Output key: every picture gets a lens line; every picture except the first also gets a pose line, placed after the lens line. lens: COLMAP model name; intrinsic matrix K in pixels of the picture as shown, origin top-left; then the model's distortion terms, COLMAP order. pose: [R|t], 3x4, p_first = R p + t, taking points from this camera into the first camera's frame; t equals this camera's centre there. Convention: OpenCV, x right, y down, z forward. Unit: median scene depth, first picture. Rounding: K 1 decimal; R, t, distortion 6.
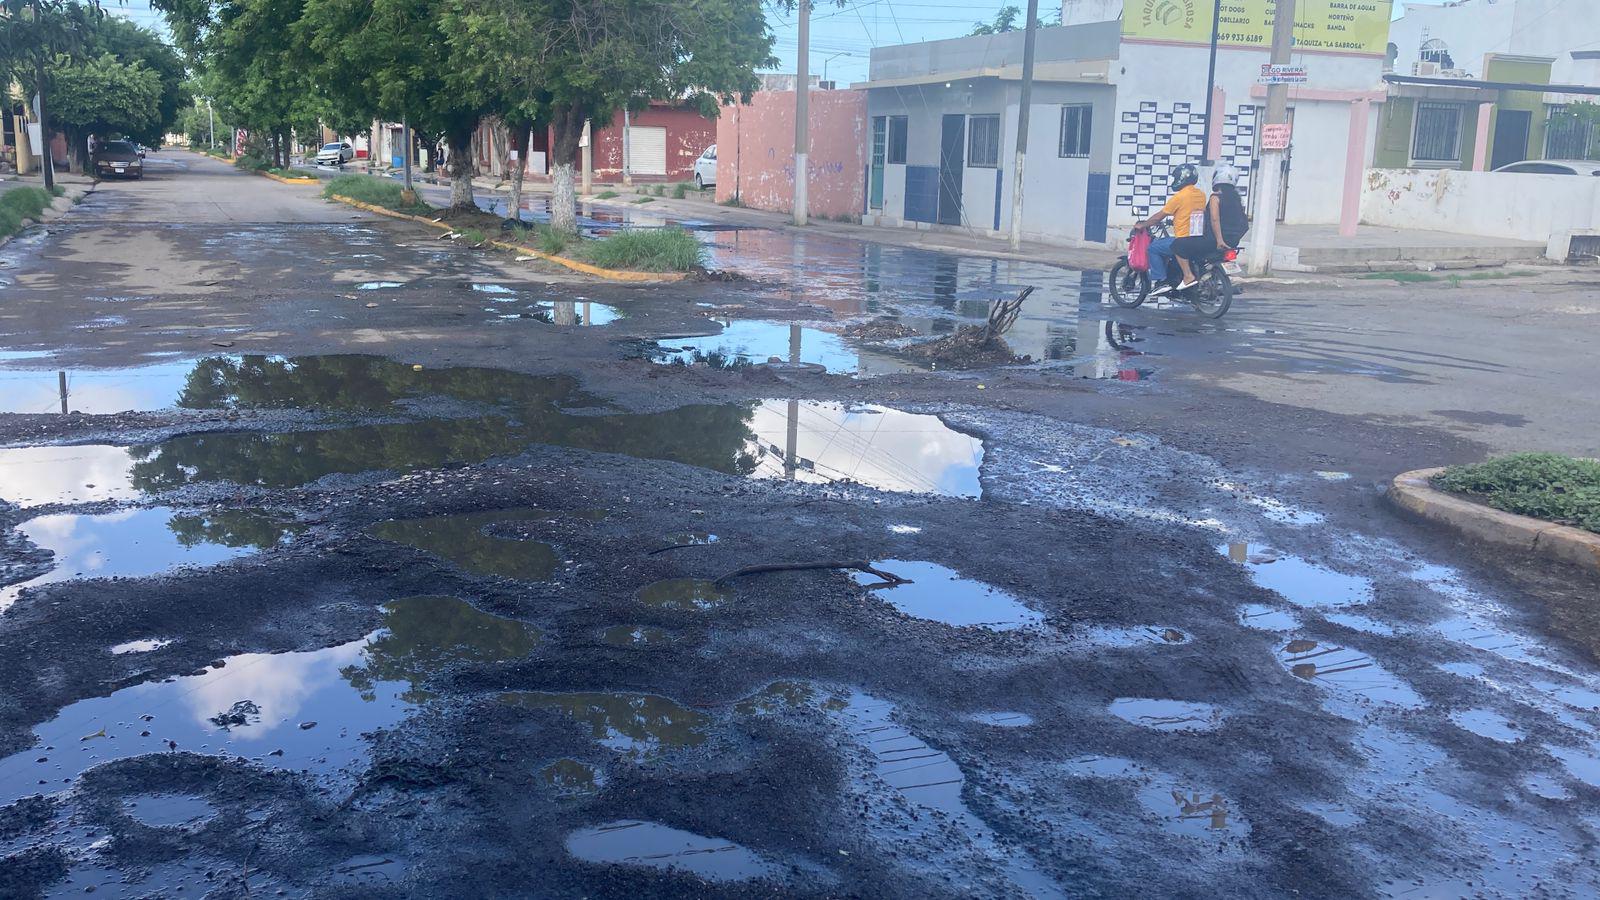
lens RADIAL K [[1490.5, 0, 800.0], [0, 1490.5, 450.0], [0, 0, 1]] dist [0.130741, -0.369918]
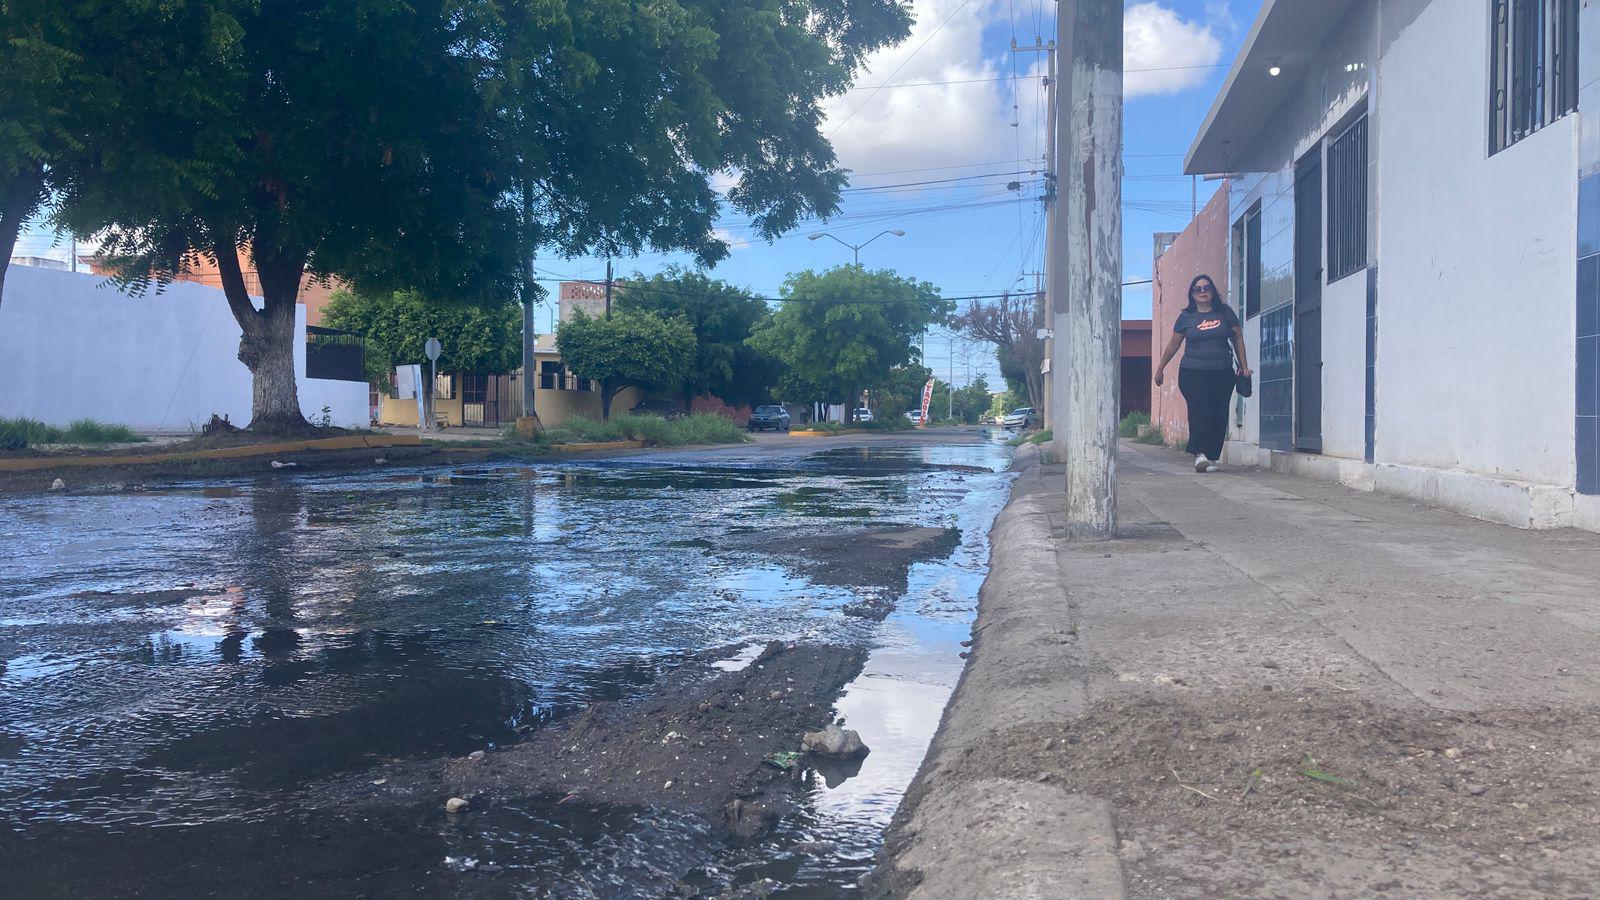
lens RADIAL K [[1316.4, 0, 800.0], [0, 1316.4, 450.0], [0, 0, 1]] dist [0.022002, -0.014133]
pose [[0.833864, -0.006961, -0.551925, 0.199686], [-0.094116, 0.983484, -0.154598, -0.106793], [0.543886, 0.180859, 0.819437, 0.789326]]
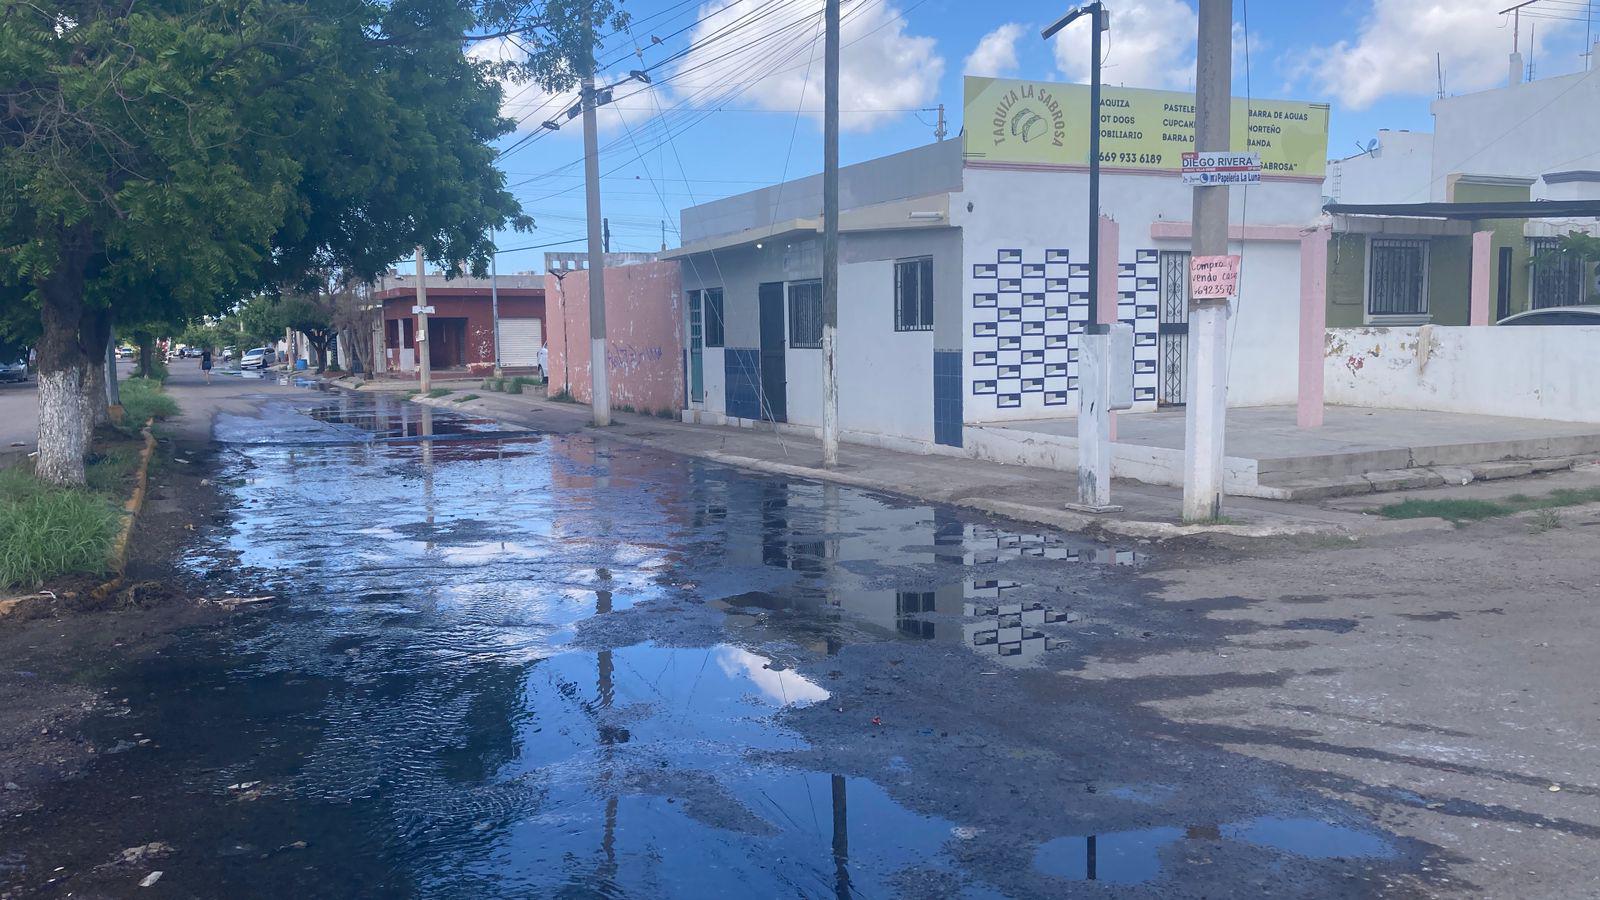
lens RADIAL K [[1307.1, 0, 800.0], [0, 1307.1, 450.0], [0, 0, 1]] dist [0.148133, -0.330268]
pose [[0.998453, -0.044094, 0.033861, 0.104245], [0.047548, 0.992894, -0.109089, -0.071899], [-0.028810, 0.110530, 0.993455, 0.383971]]
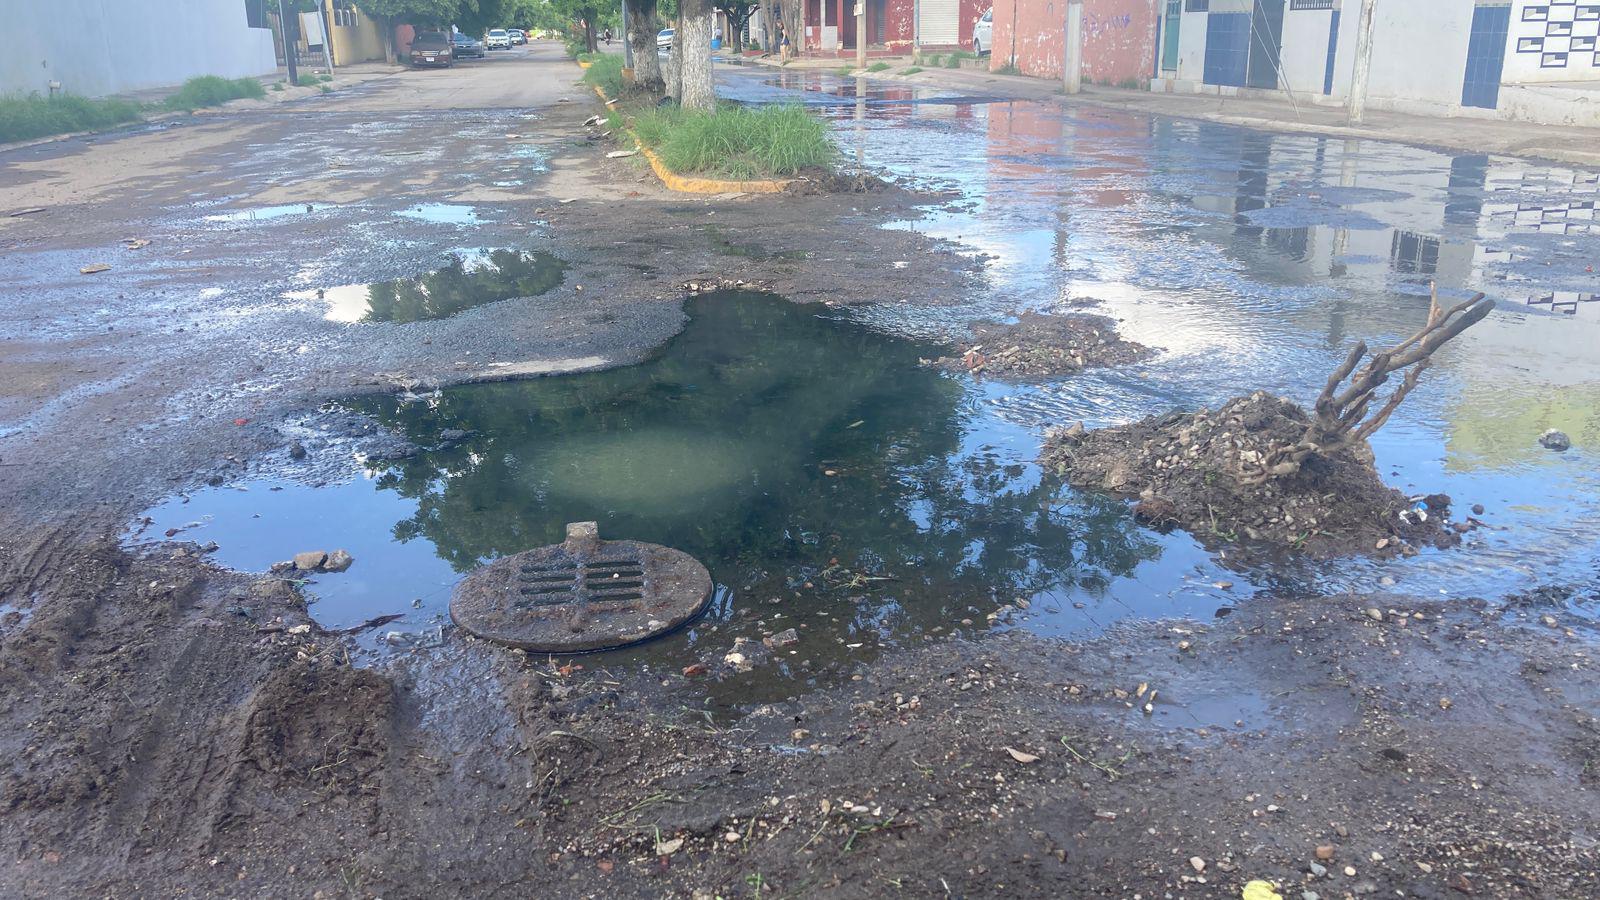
lens RADIAL K [[1316.4, 0, 800.0], [0, 1316.4, 450.0], [0, 0, 1]] dist [0.022002, -0.014133]
pose [[0.972275, 0.035855, -0.231076, 0.037970], [-0.010012, 0.993652, 0.112054, -0.046129], [0.233627, -0.106634, 0.966461, 0.312779]]
